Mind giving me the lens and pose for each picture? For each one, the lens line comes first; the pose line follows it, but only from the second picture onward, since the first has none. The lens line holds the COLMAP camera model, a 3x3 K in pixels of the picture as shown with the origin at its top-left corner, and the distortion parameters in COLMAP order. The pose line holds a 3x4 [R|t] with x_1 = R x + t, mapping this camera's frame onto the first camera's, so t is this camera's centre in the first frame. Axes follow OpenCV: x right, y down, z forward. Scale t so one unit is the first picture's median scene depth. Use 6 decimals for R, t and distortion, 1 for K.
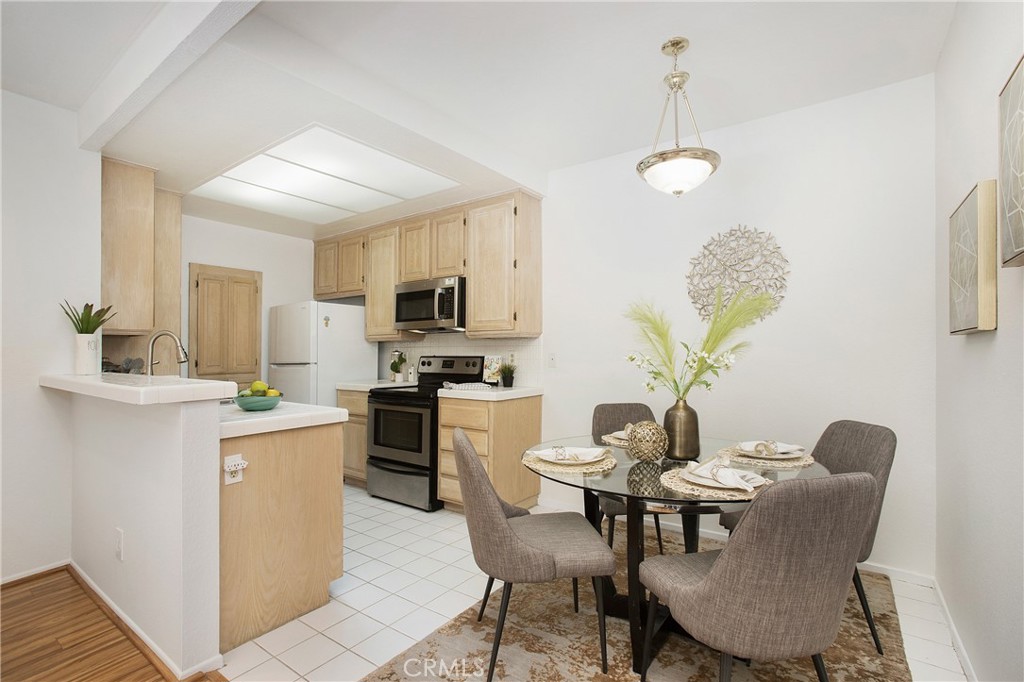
lens RADIAL K [[454.2, 0, 537.9], [0, 454.2, 301.1], [0, 0, 1]] dist [-0.002758, -0.000271]
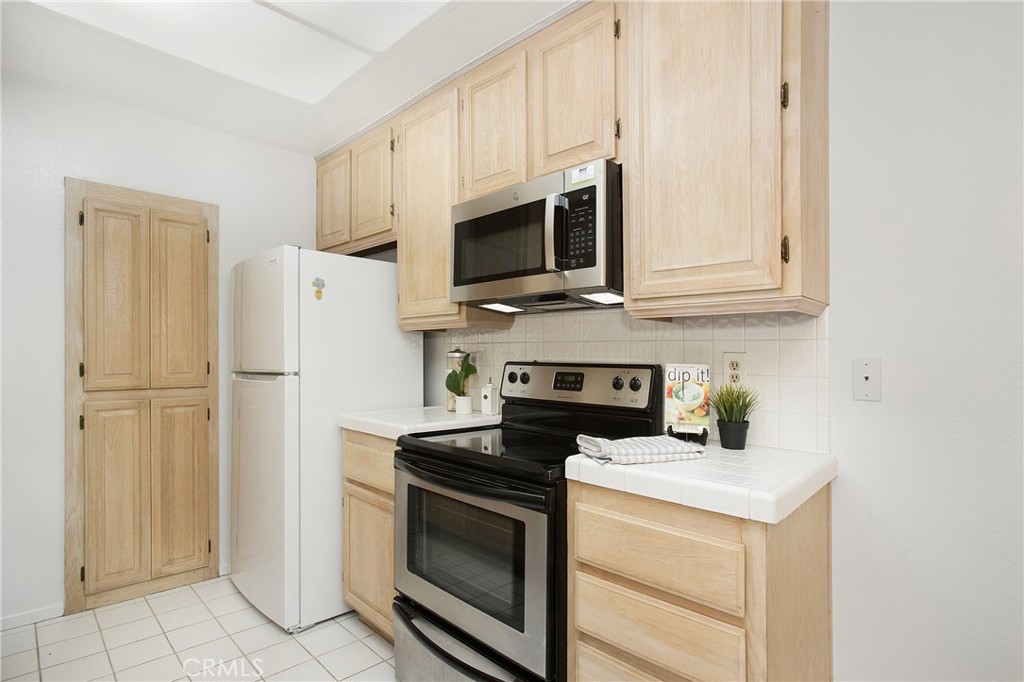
lens RADIAL K [[520.8, 0, 512.3], [0, 520.8, 313.9], [0, 0, 1]] dist [-0.002926, -0.001068]
pose [[0.978953, -0.003093, -0.204063, -0.153512], [0.010531, 0.999319, 0.035374, 0.056738], [0.203815, -0.036779, 0.978318, 0.514714]]
